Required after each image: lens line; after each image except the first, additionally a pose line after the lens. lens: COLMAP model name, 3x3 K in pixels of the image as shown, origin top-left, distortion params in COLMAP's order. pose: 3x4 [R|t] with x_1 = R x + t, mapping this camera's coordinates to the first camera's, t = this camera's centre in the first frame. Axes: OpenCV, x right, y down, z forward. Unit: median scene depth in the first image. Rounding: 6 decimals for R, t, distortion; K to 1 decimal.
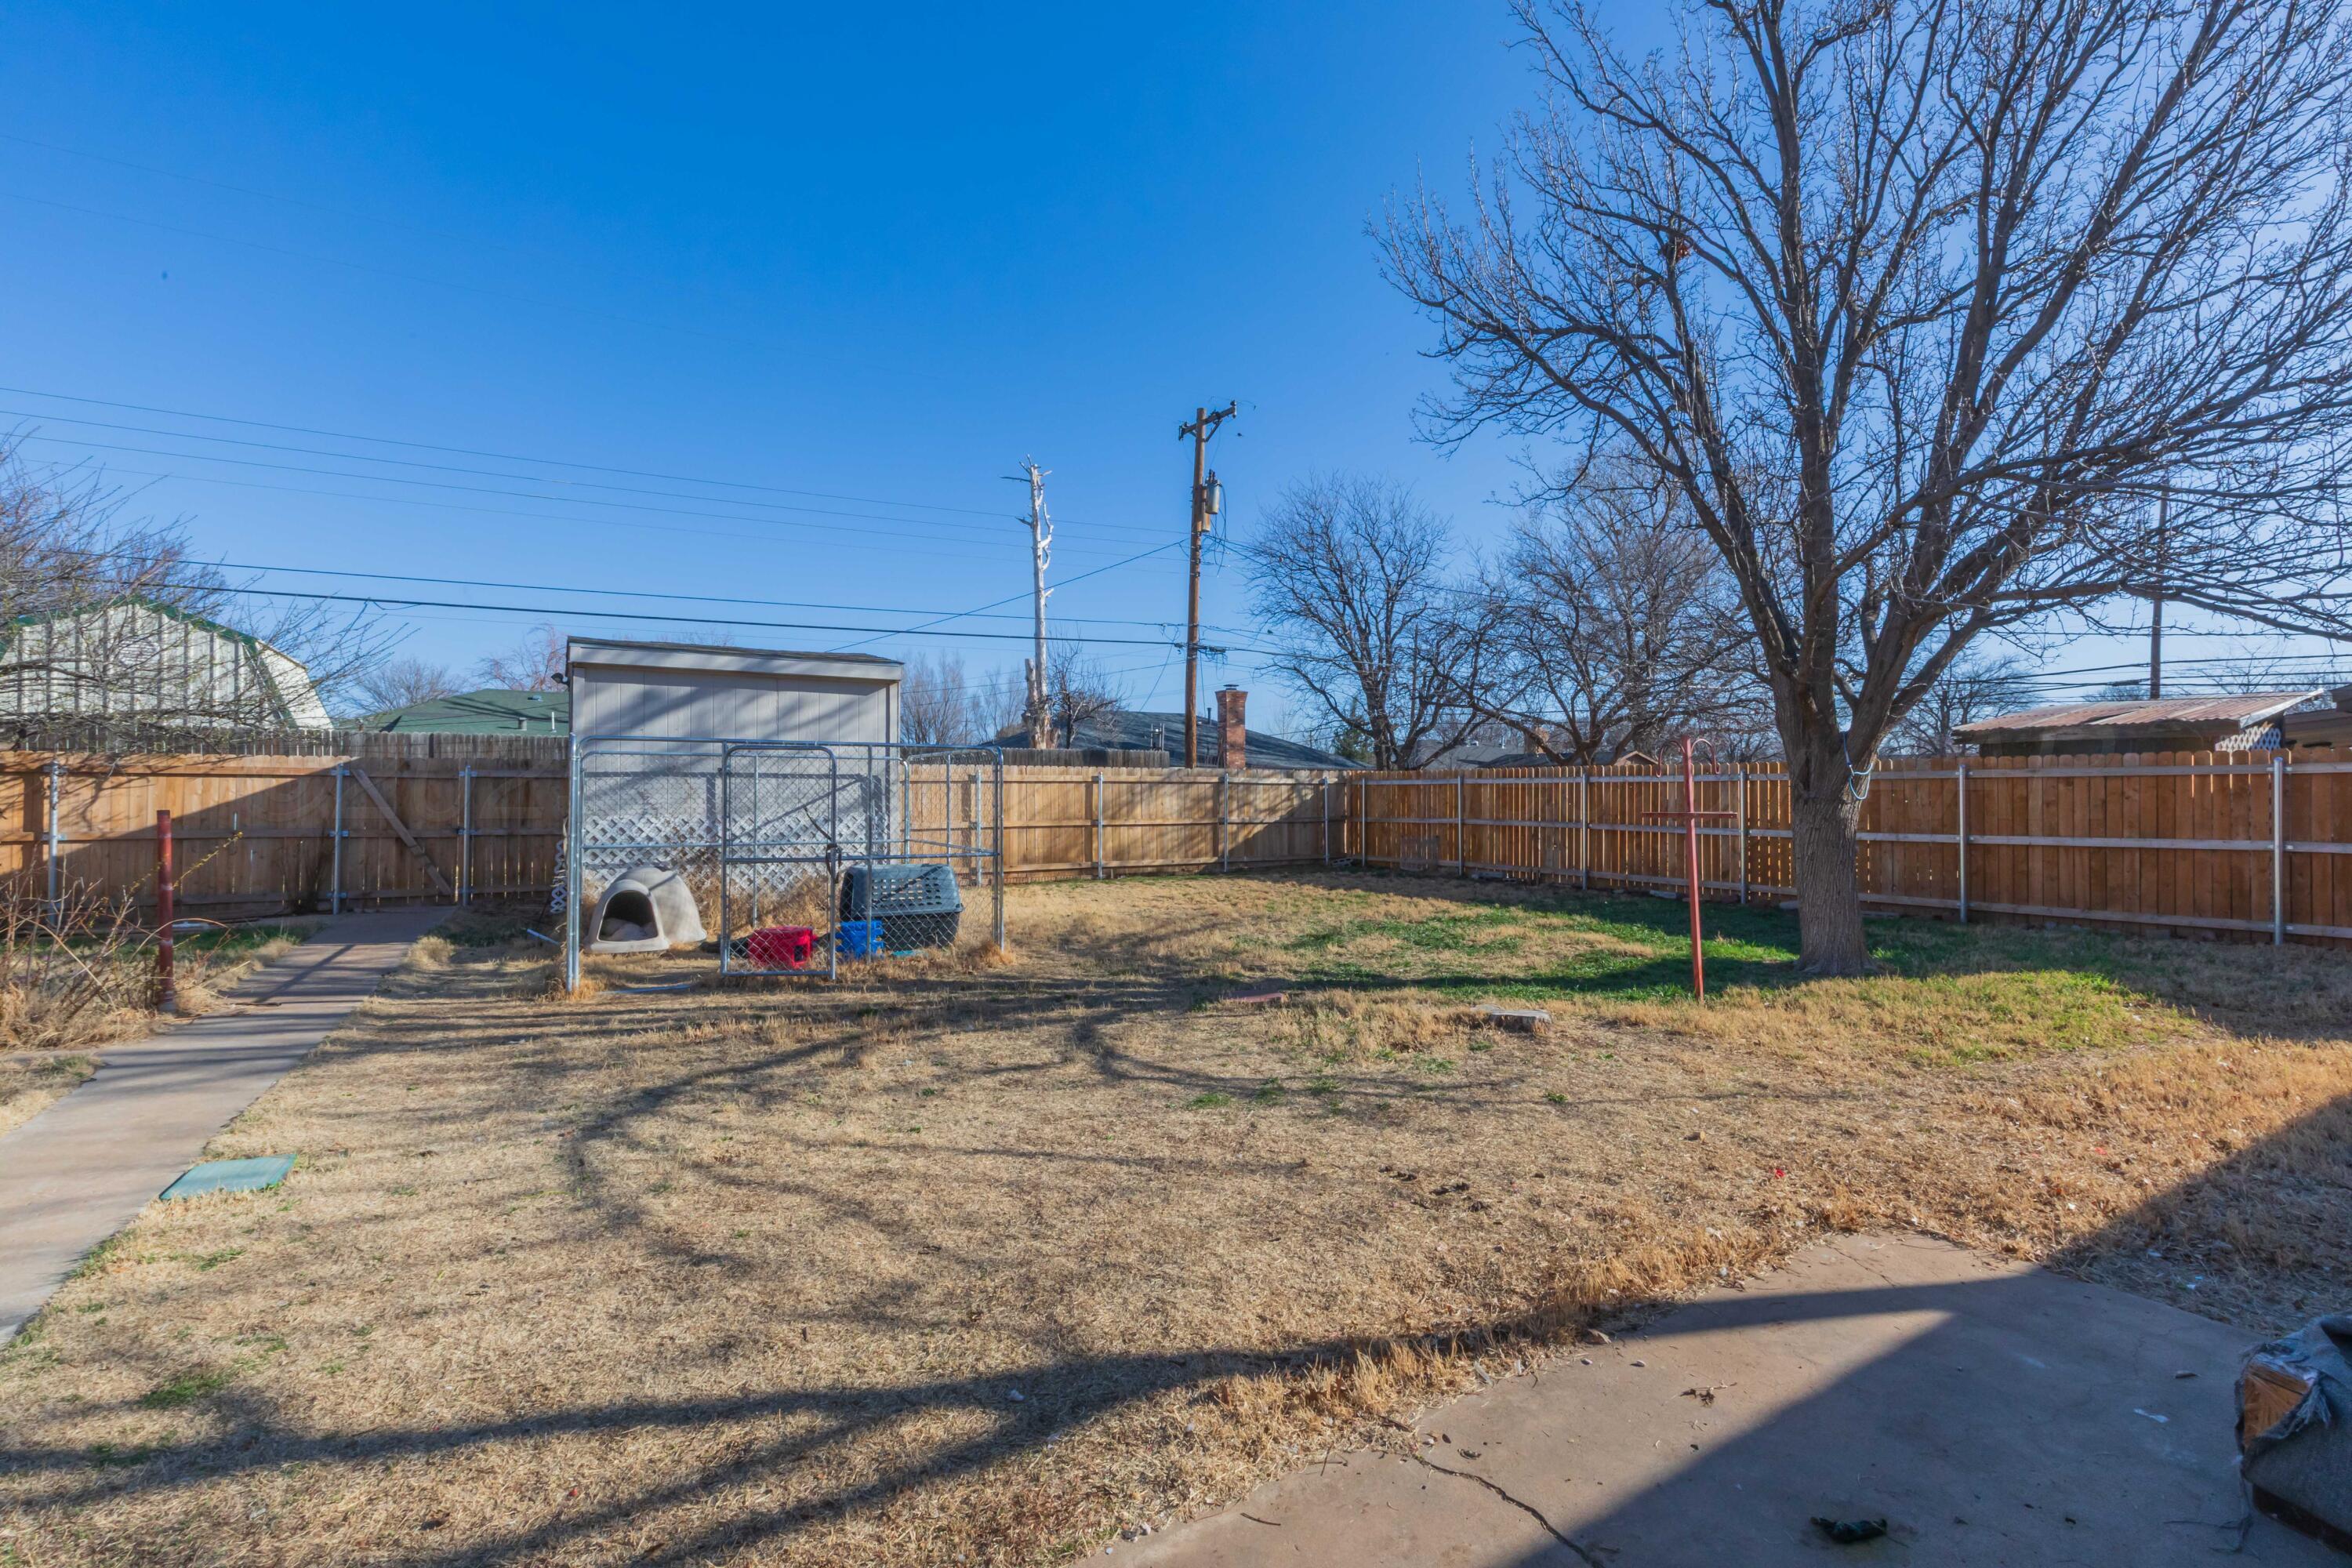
lens RADIAL K [[1036.7, 0, 1195.1], [0, 1036.7, 782.2], [0, 0, 1]] dist [-0.011860, 0.000448]
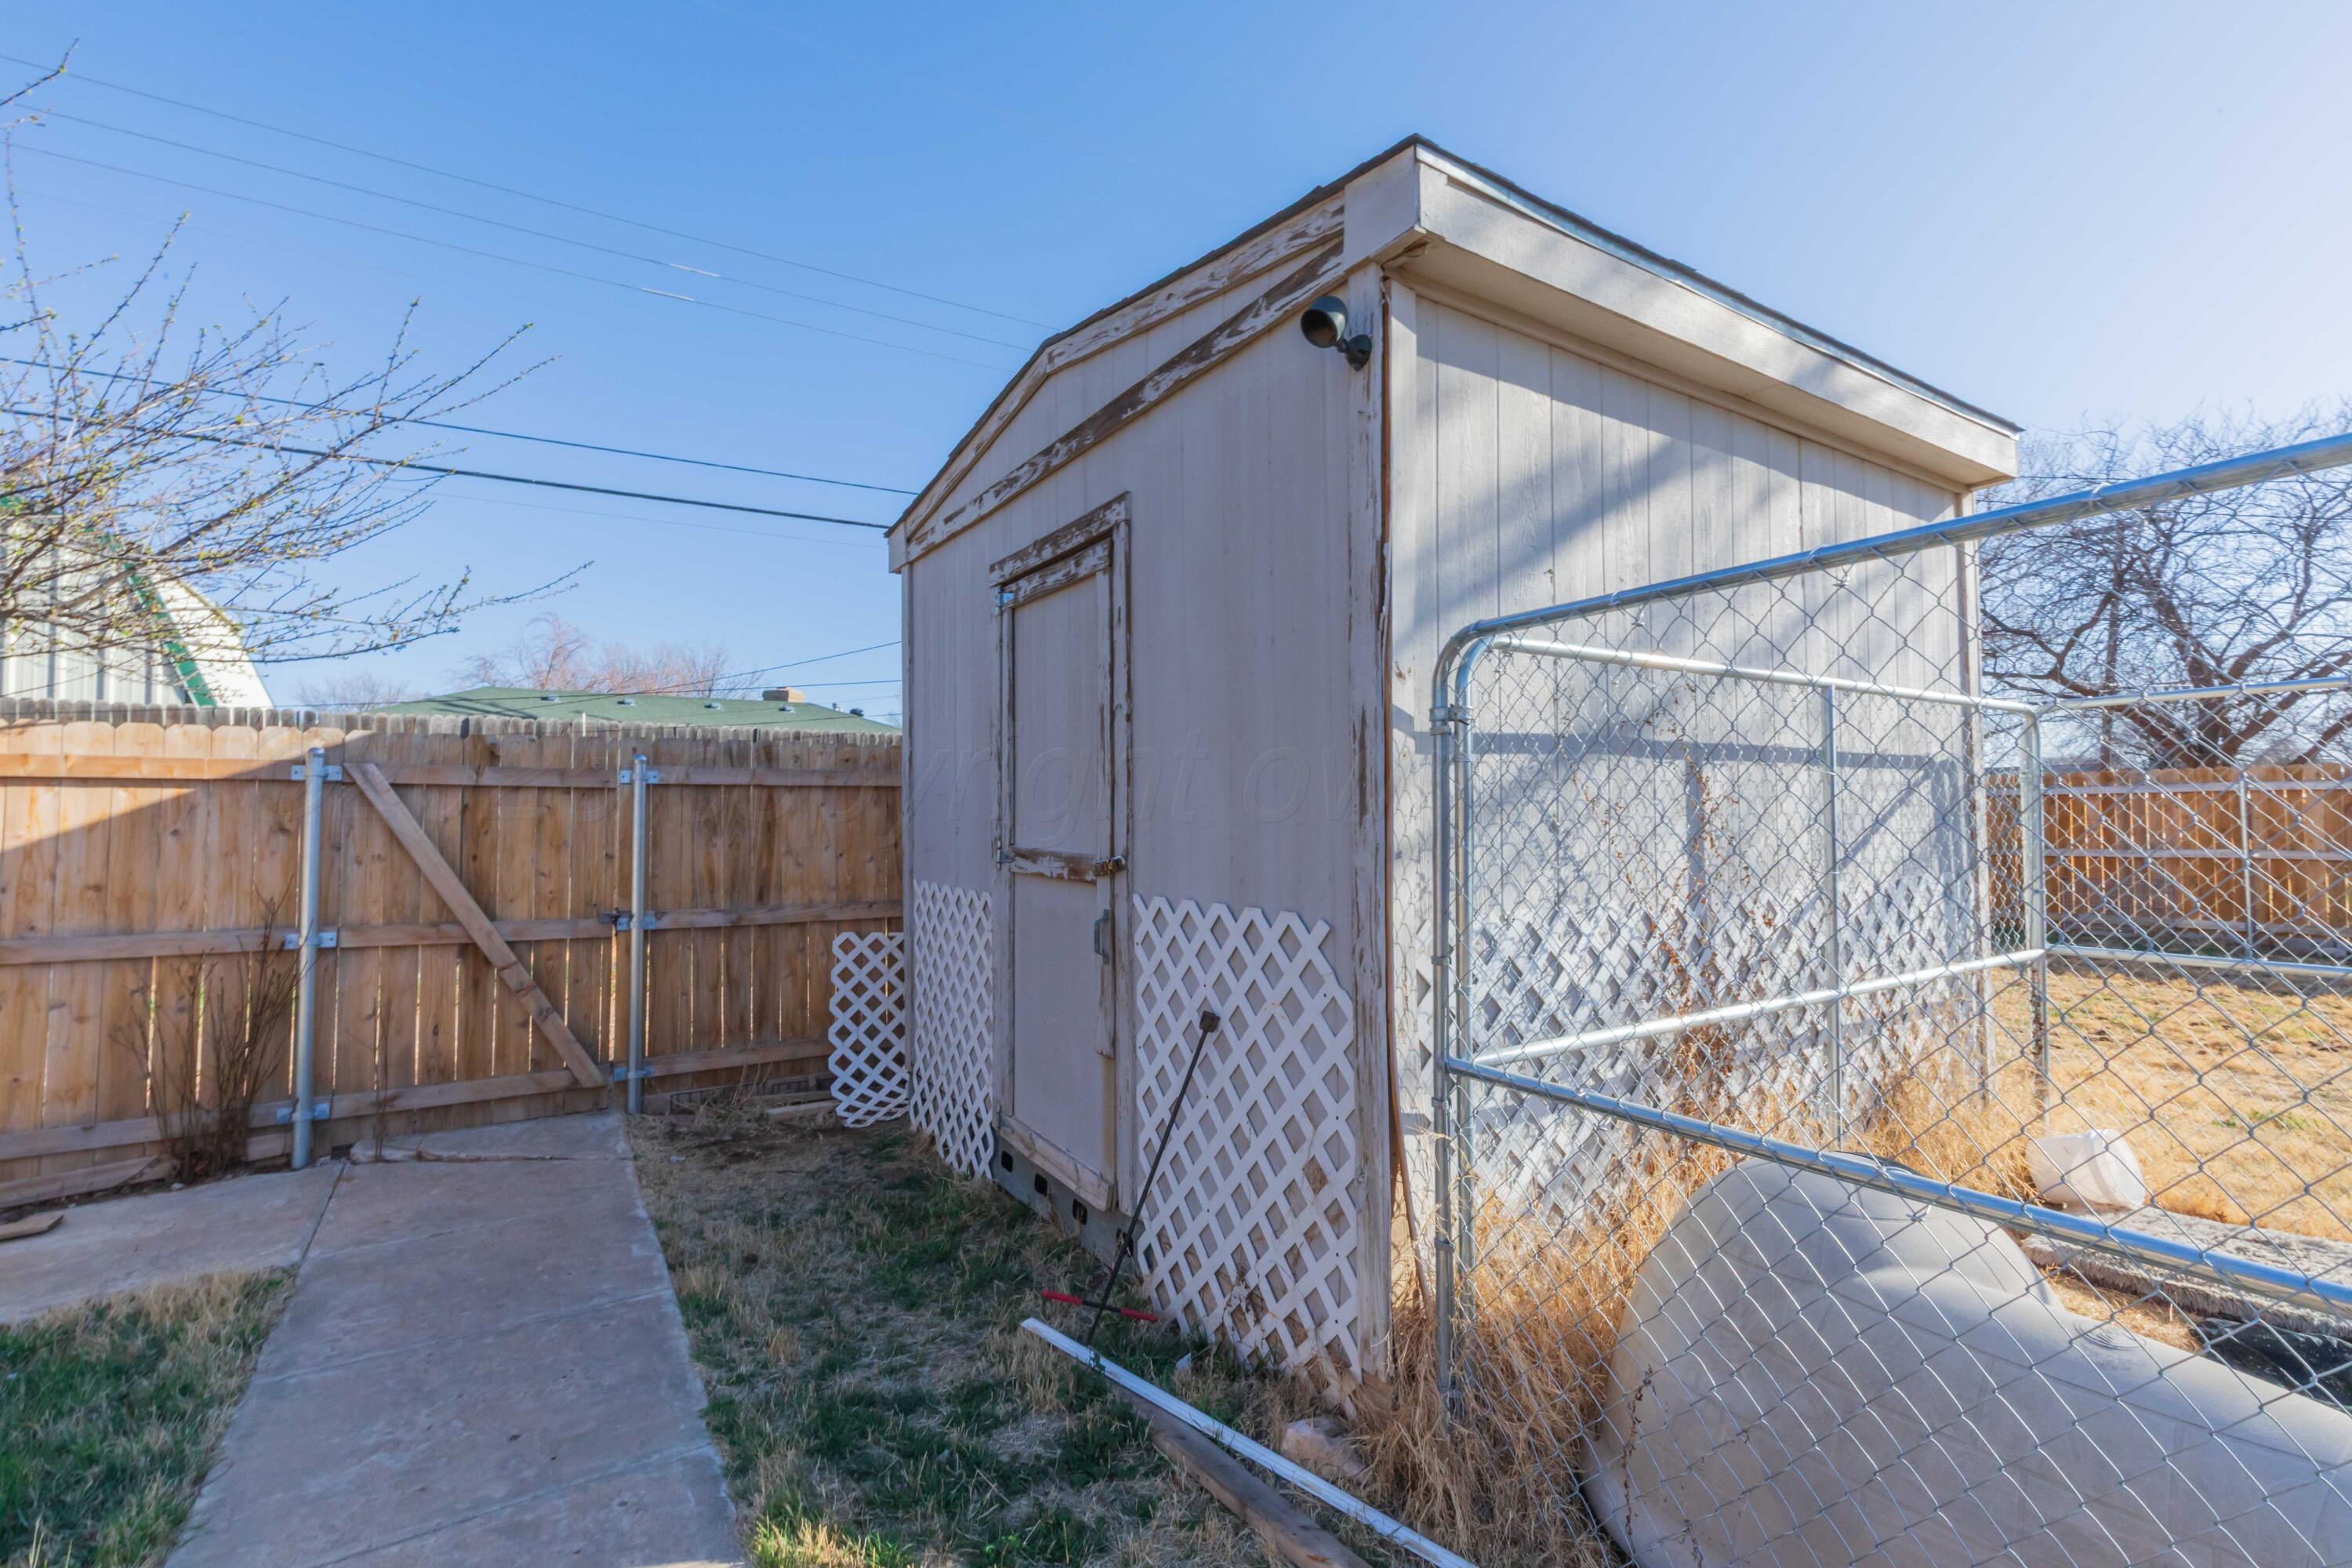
lens RADIAL K [[1036.7, 0, 1159.7], [0, 1036.7, 773.3], [0, 0, 1]] dist [-0.011860, 0.000448]
pose [[0.999749, -0.010807, 0.019611, -1.041337], [0.011414, 0.999451, -0.031105, 0.010169], [-0.019264, 0.031321, 0.999324, 1.214520]]
